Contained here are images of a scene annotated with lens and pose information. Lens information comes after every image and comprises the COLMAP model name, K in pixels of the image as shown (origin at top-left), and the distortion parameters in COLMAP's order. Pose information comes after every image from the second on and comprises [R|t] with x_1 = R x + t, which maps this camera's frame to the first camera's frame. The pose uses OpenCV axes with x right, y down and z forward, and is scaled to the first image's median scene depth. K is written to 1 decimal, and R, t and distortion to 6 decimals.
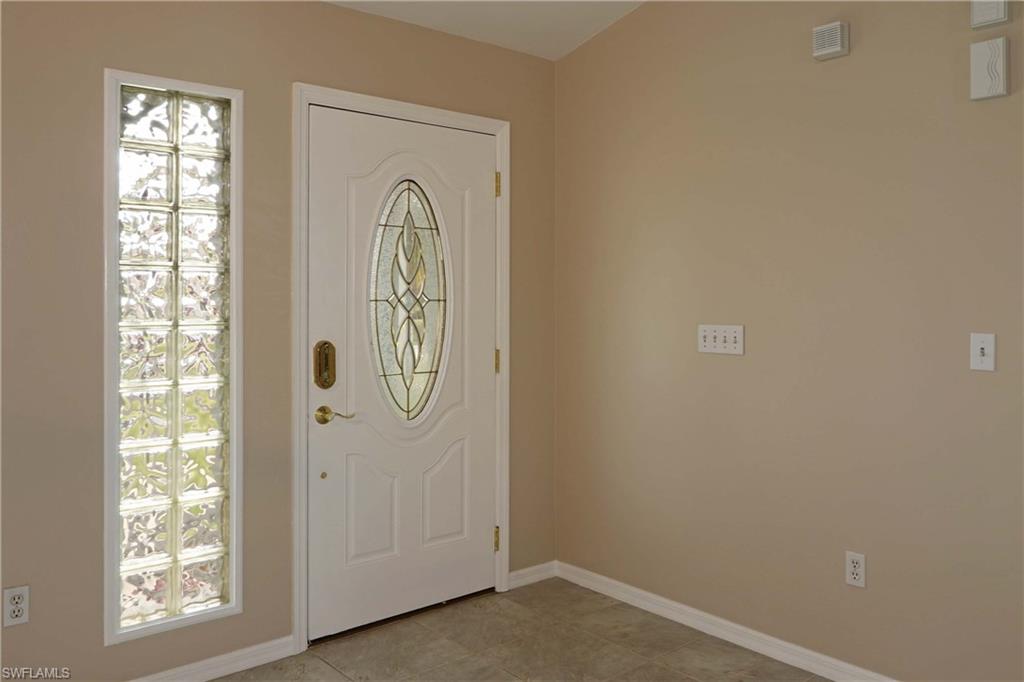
lens RADIAL K [[832.0, 0, 512.4], [0, 832.0, 299.7], [0, 0, 1]] dist [-0.002603, -0.000758]
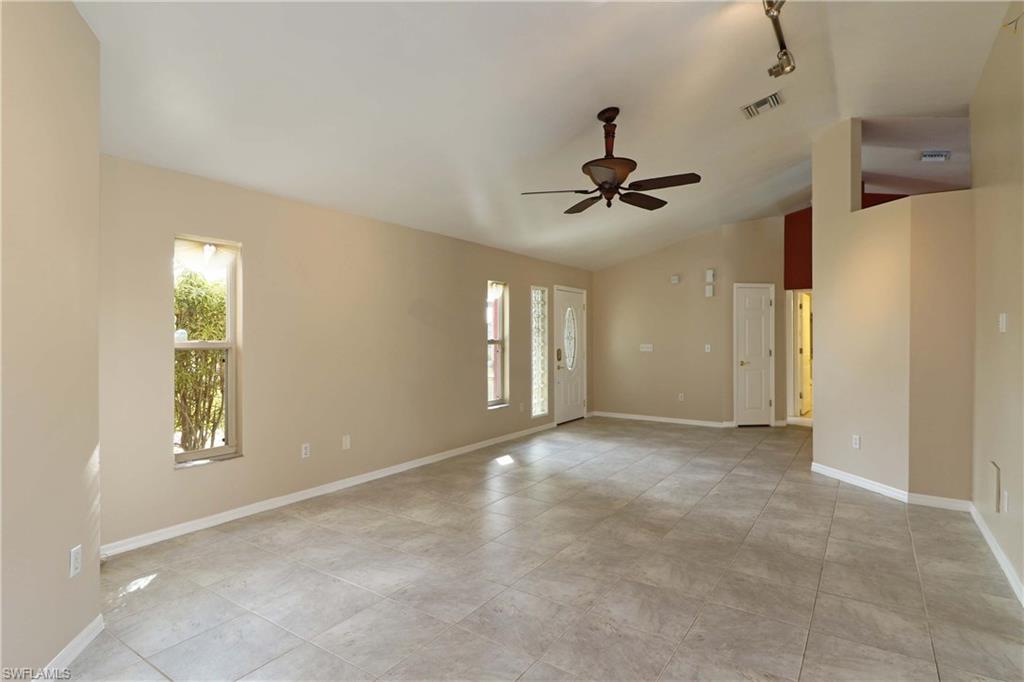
lens RADIAL K [[526.3, 0, 512.0], [0, 526.3, 341.0], [0, 0, 1]] dist [0.000715, 0.000106]
pose [[0.966376, -0.006814, 0.257043, -1.087838], [0.006566, 0.999977, 0.001822, 0.005383], [-0.257050, -0.000073, 0.966398, -1.371709]]
